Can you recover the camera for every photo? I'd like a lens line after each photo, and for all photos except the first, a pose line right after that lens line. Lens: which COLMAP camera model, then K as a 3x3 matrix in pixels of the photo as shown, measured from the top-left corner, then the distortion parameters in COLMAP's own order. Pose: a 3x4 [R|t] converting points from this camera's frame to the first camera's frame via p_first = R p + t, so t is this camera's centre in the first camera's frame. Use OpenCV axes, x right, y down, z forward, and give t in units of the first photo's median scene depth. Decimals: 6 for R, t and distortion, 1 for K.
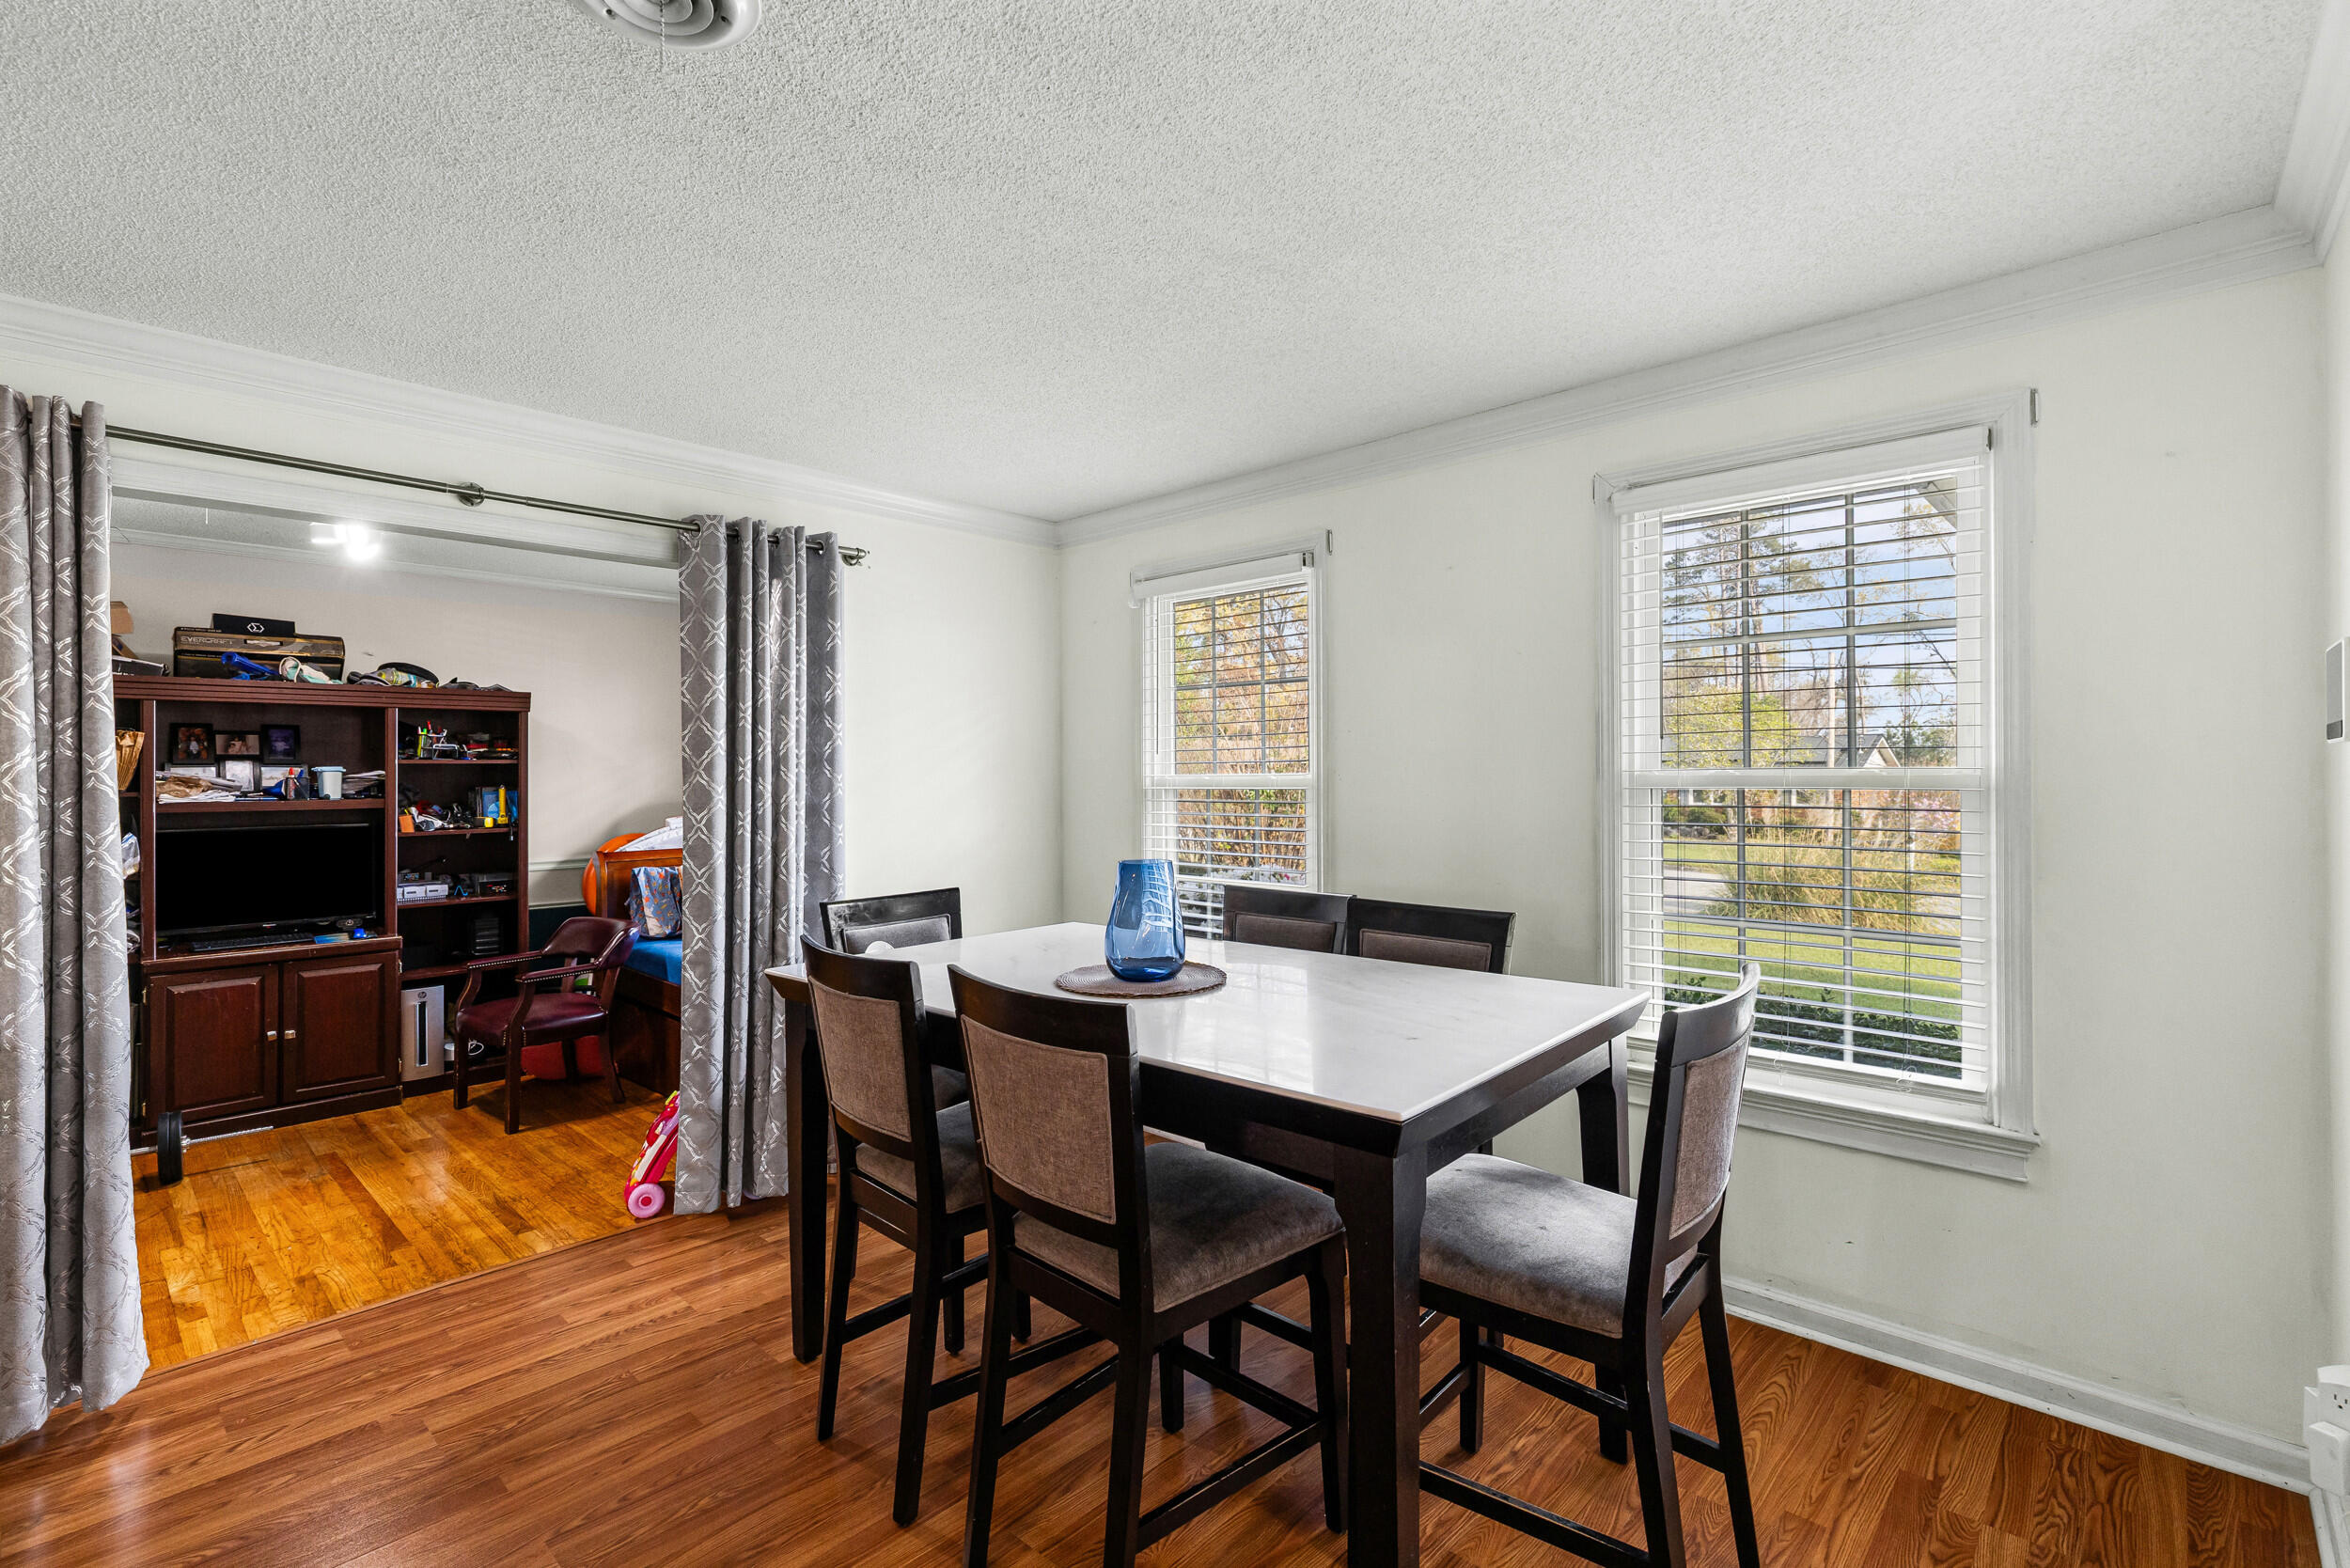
lens RADIAL K [[1057.3, 0, 1179.4], [0, 1057.3, 774.4], [0, 0, 1]] dist [0.005497, -0.000099]
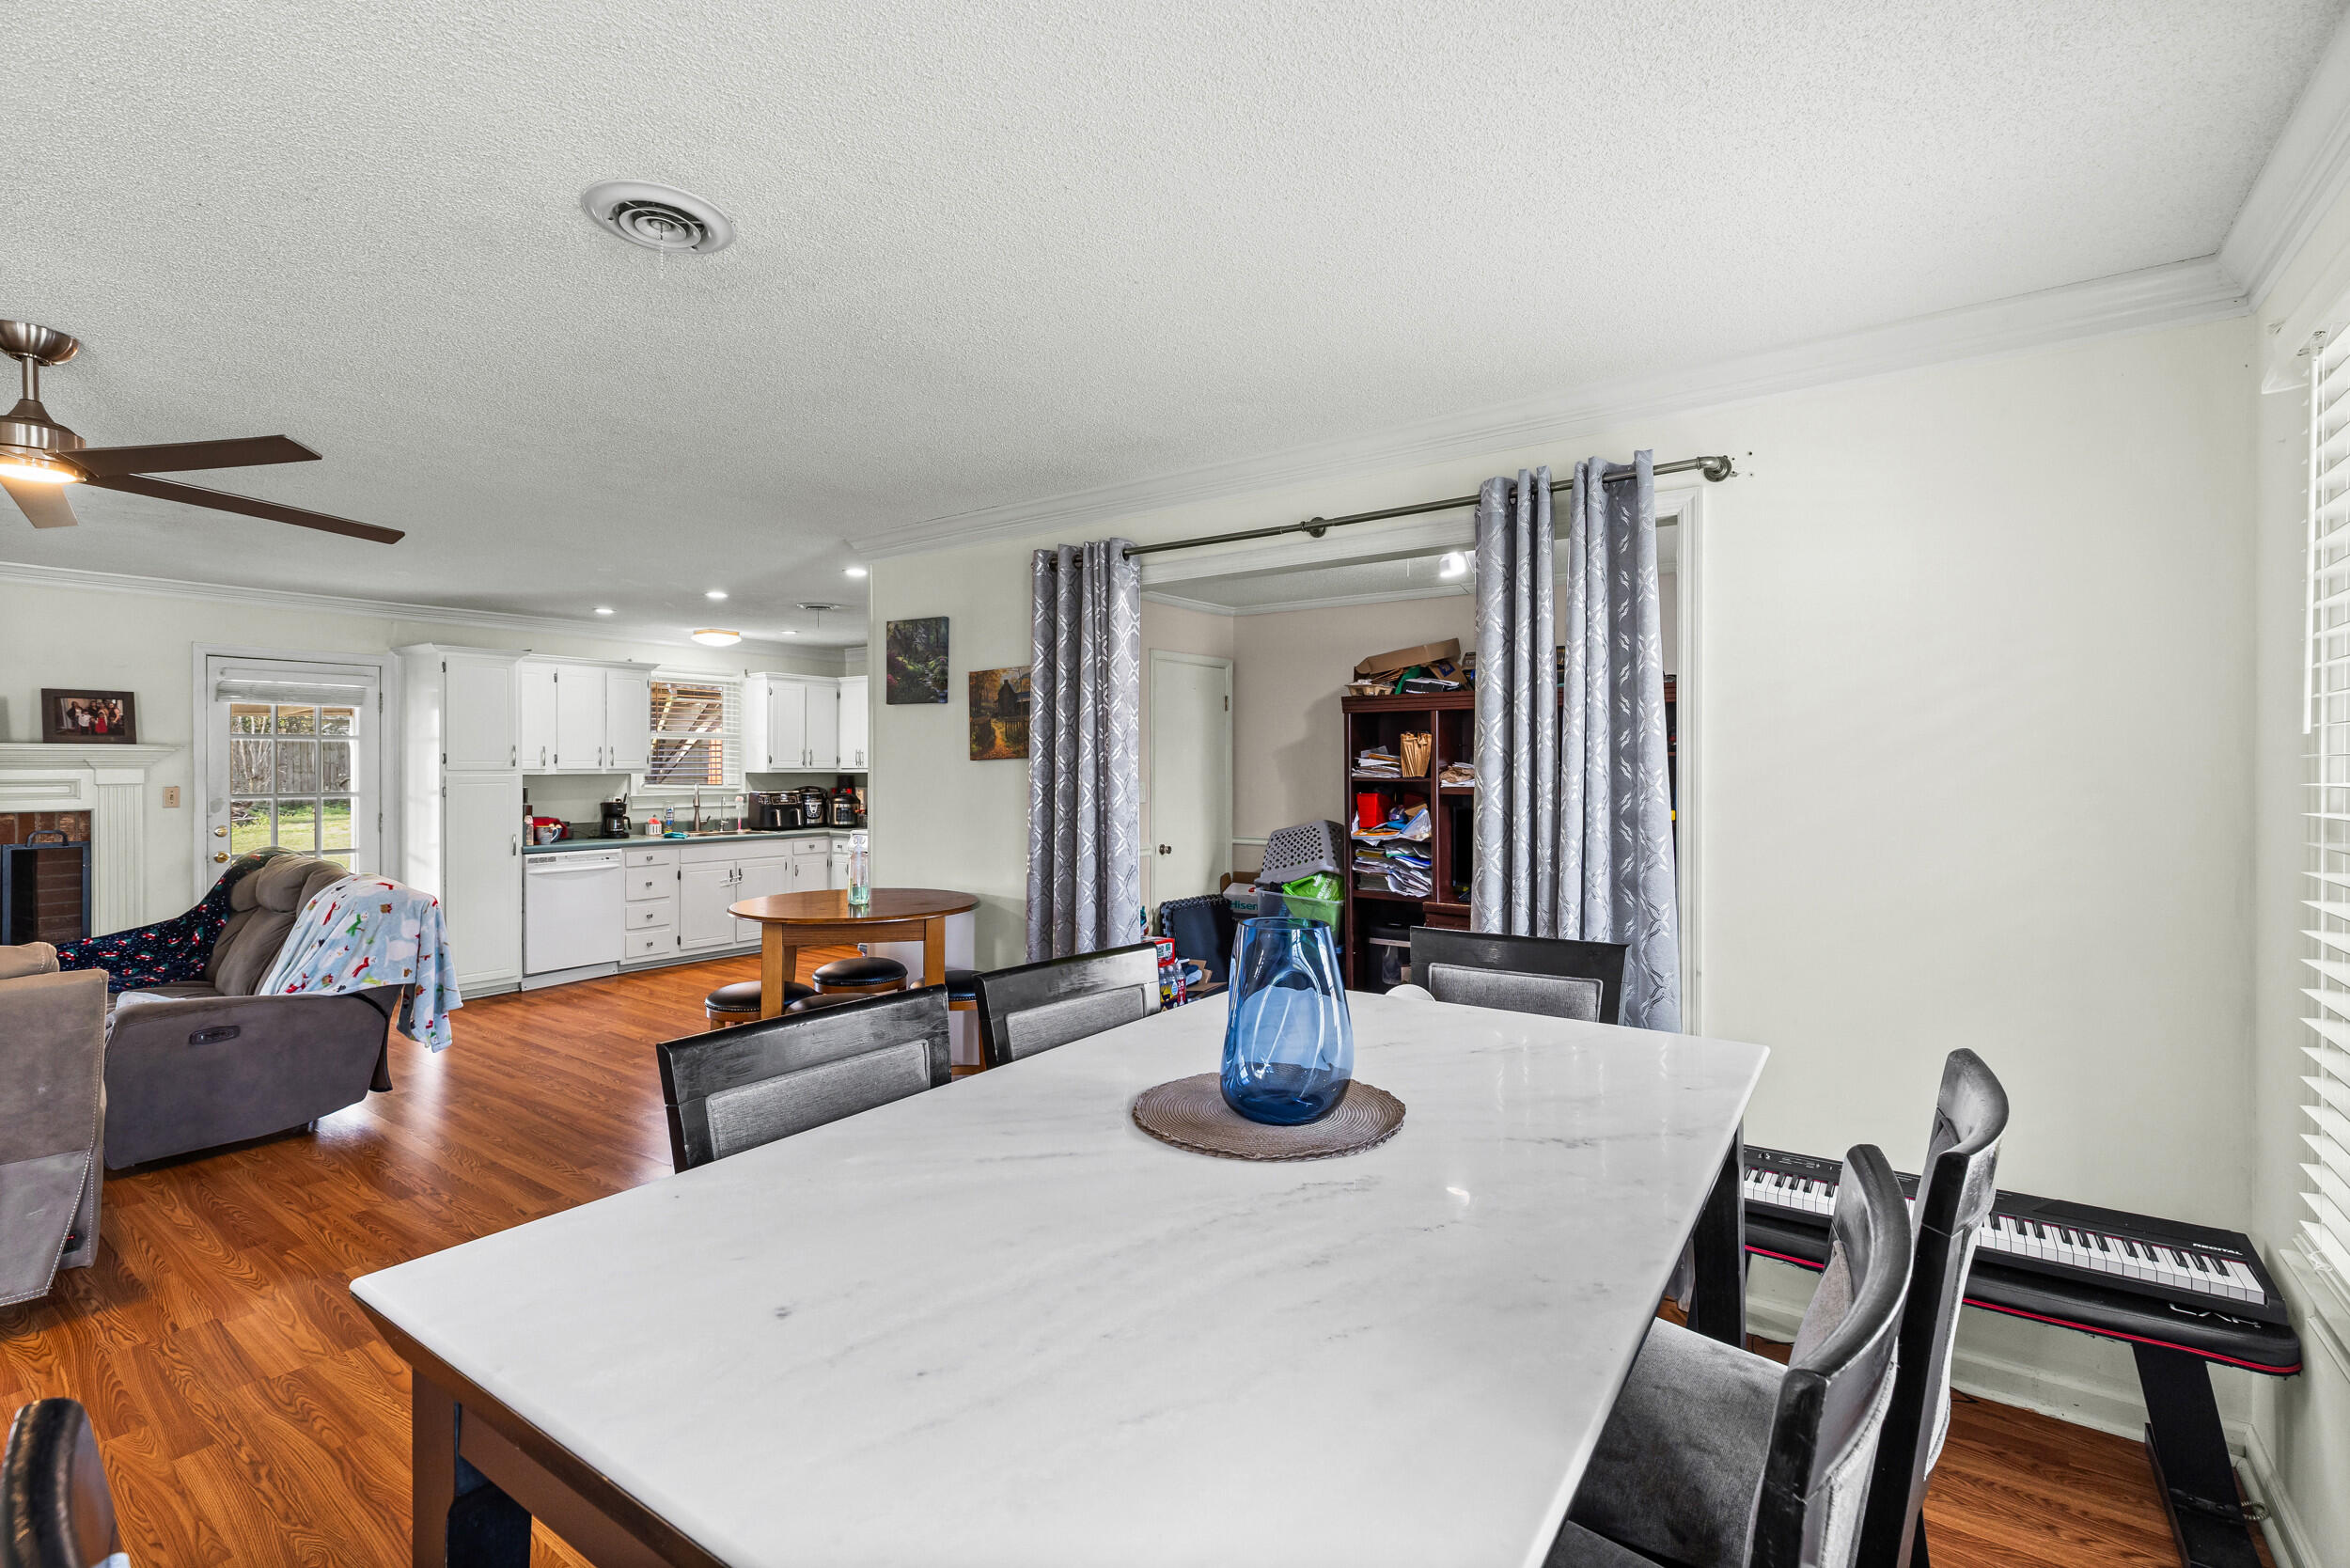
lens RADIAL K [[1057.3, 0, 1181.3], [0, 1057.3, 767.9], [0, 0, 1]] dist [0.005497, -0.000099]
pose [[0.129901, 0.009804, -0.991478, 0.296436], [-0.002879, 0.999951, 0.009511, -0.007557], [0.991523, 0.001619, 0.129923, 0.453283]]
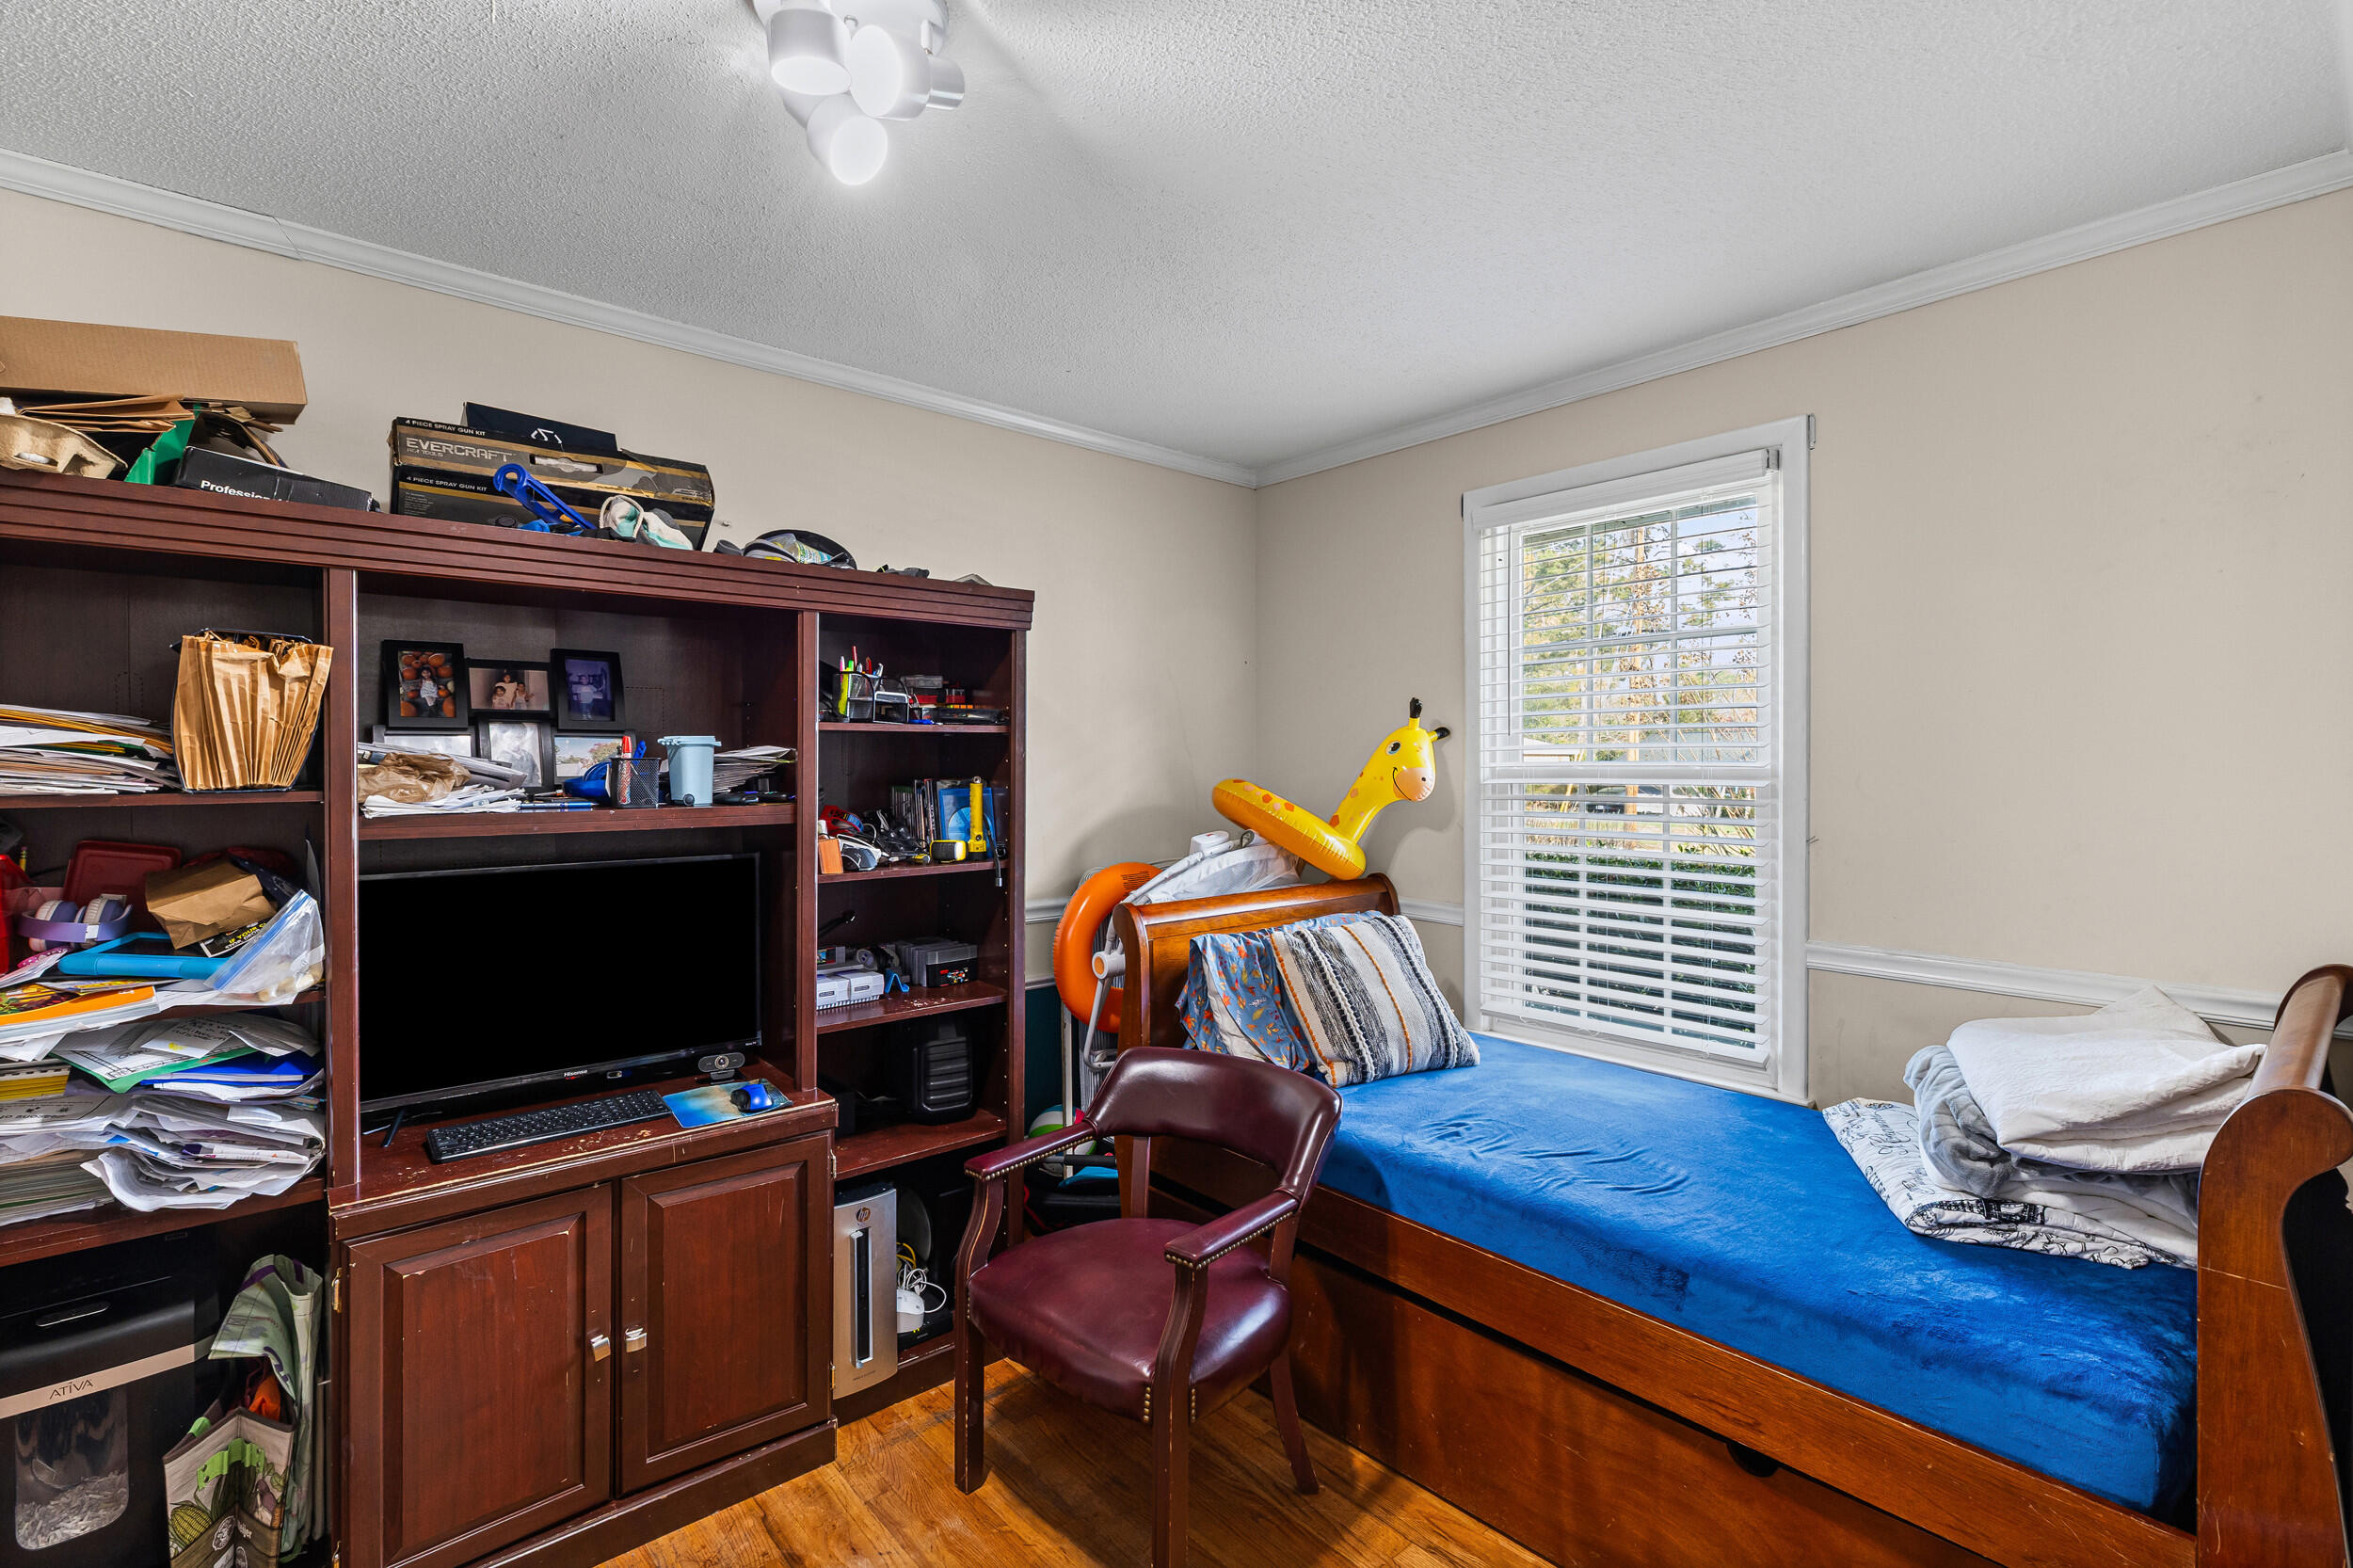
lens RADIAL K [[1058.6, 0, 1171.2], [0, 1058.6, 778.6], [0, 0, 1]] dist [0.005497, -0.000099]
pose [[0.994655, 0.003062, -0.103213, -0.543672], [-0.001951, 0.999939, 0.010861, 0.006159], [0.103240, -0.010602, 0.994600, 0.557798]]
